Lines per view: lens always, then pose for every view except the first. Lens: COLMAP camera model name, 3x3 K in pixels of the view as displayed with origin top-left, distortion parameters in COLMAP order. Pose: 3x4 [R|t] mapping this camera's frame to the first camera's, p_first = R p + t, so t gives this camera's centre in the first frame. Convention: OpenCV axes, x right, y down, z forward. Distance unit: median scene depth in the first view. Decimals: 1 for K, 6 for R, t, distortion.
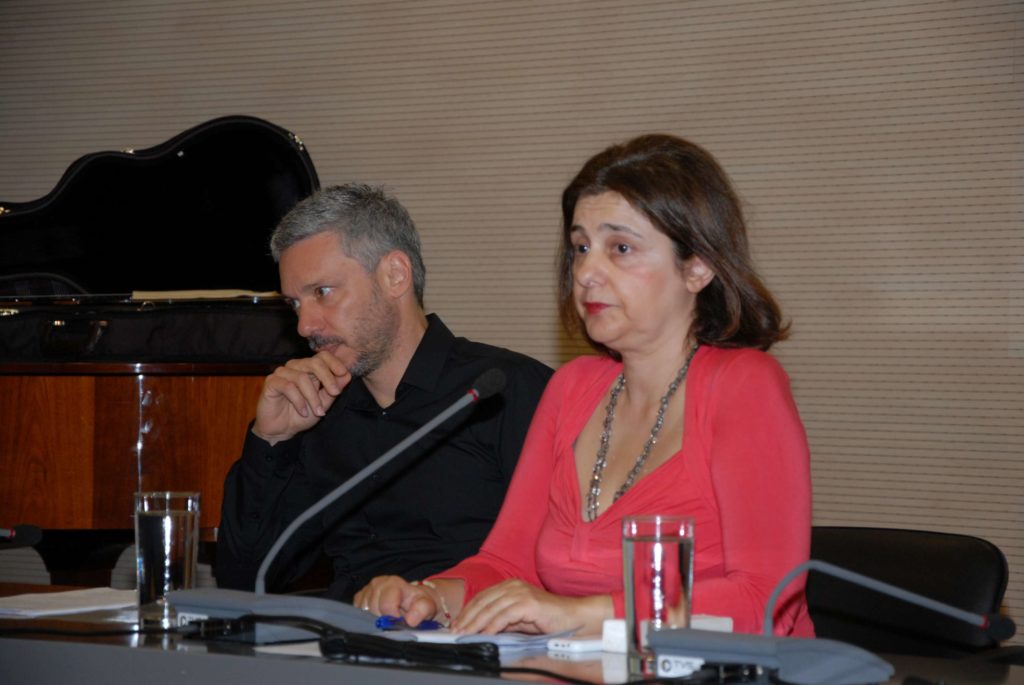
lens RADIAL K [[3425.2, 0, 512.0], [0, 3425.2, 342.5], [0, 0, 1]] dist [1.043931, 1.545108]
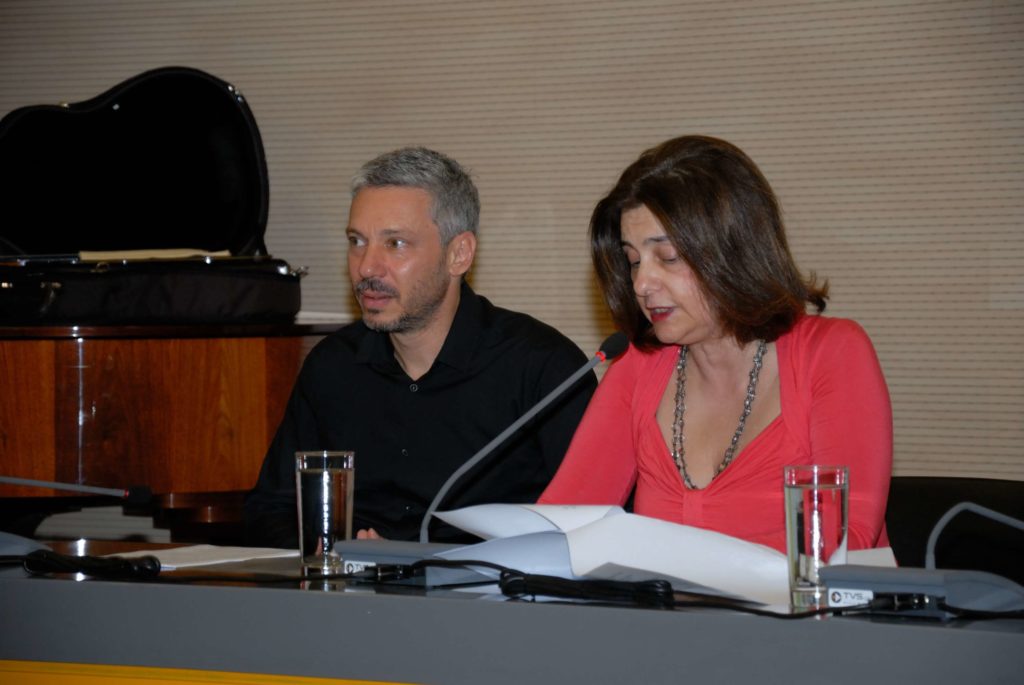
lens RADIAL K [[4038.3, 0, 512.4], [0, 4038.3, 361.3], [0, 0, 1]] dist [1.401053, -0.301704]
pose [[0.997072, -0.014080, 0.075162, -0.082988], [0.012630, 0.999726, 0.019732, -0.005769], [-0.075419, -0.018724, 0.996976, -0.165699]]
